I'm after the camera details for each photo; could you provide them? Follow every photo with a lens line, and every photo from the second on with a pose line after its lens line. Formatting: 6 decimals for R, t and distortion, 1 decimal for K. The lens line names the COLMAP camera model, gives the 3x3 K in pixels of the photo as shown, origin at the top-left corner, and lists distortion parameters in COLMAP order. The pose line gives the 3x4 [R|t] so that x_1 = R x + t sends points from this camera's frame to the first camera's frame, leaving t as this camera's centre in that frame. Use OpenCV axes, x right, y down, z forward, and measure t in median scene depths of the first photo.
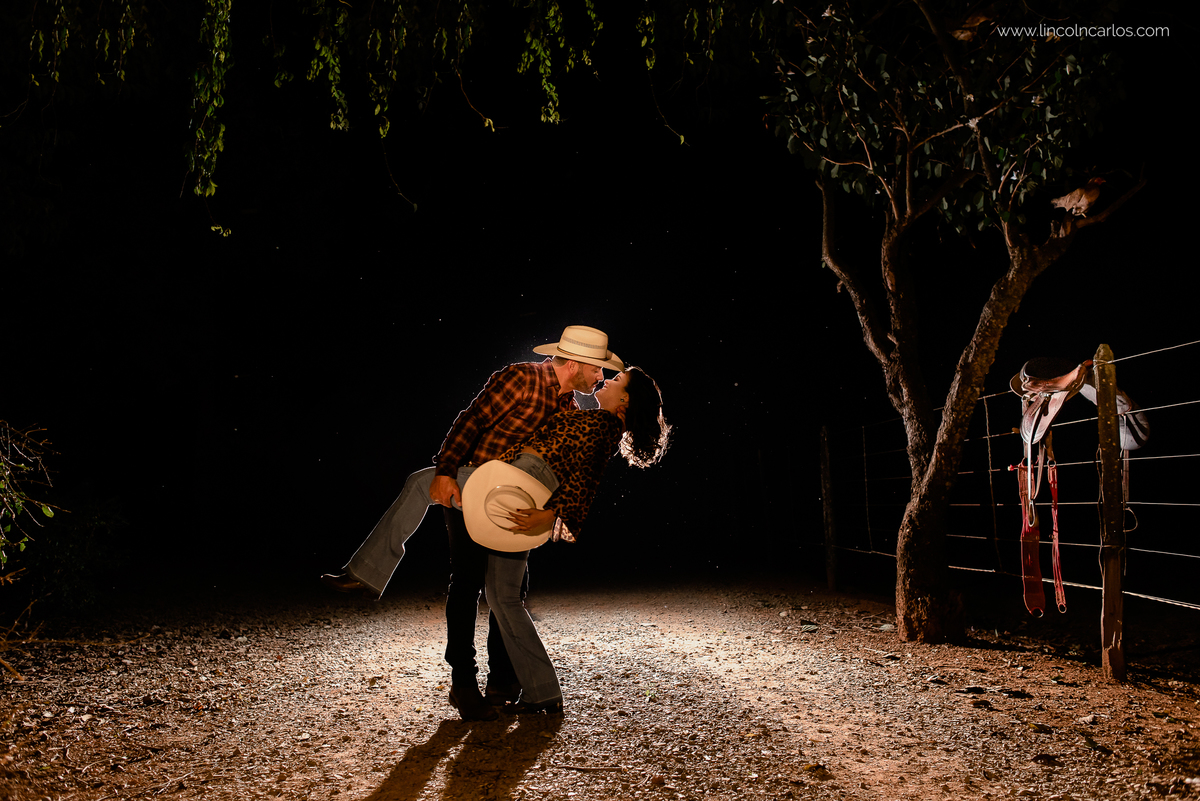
lens RADIAL K [[1173.5, 0, 600.0], [0, 1173.5, 400.5], [0, 0, 1]] dist [0.036076, -0.015677]
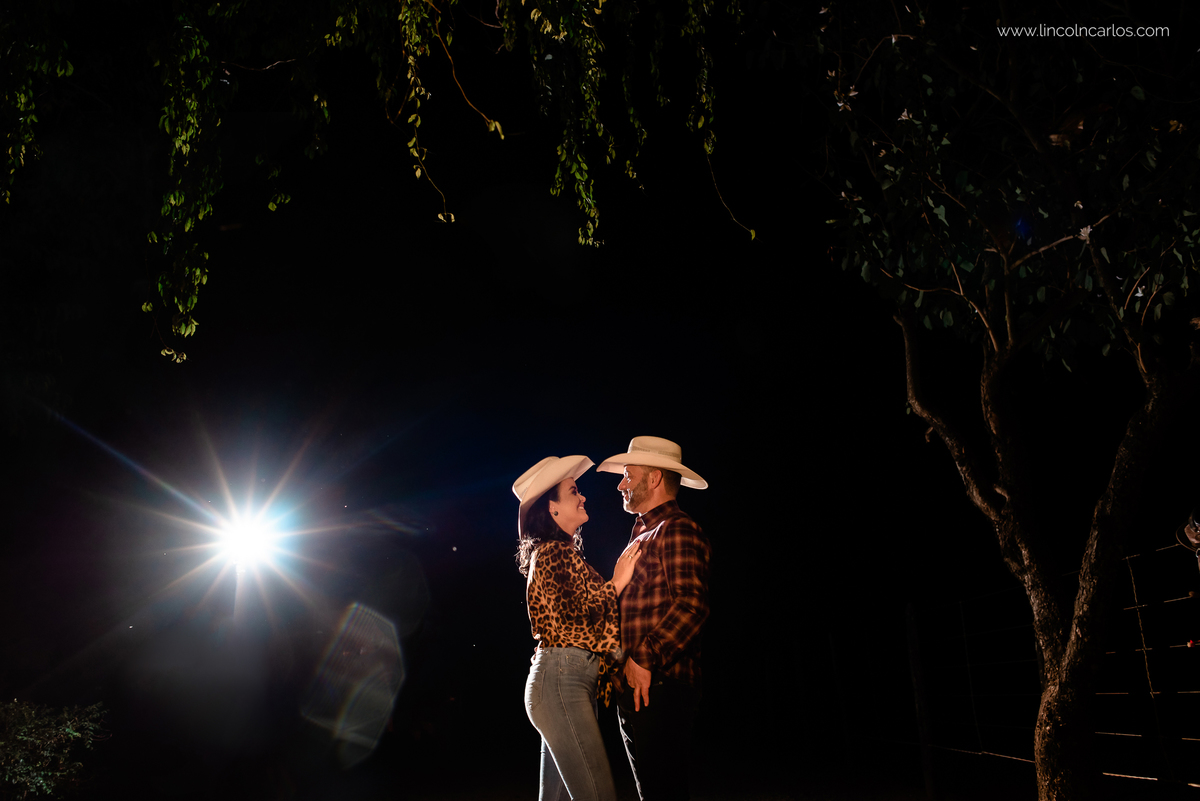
lens RADIAL K [[1173.5, 0, 600.0], [0, 1173.5, 400.5], [0, 0, 1]] dist [0.036076, -0.015677]
pose [[0.998959, -0.028632, -0.035500, -0.006674], [0.022650, 0.987062, -0.158732, 0.011140], [0.039586, 0.157763, 0.986683, 0.157478]]
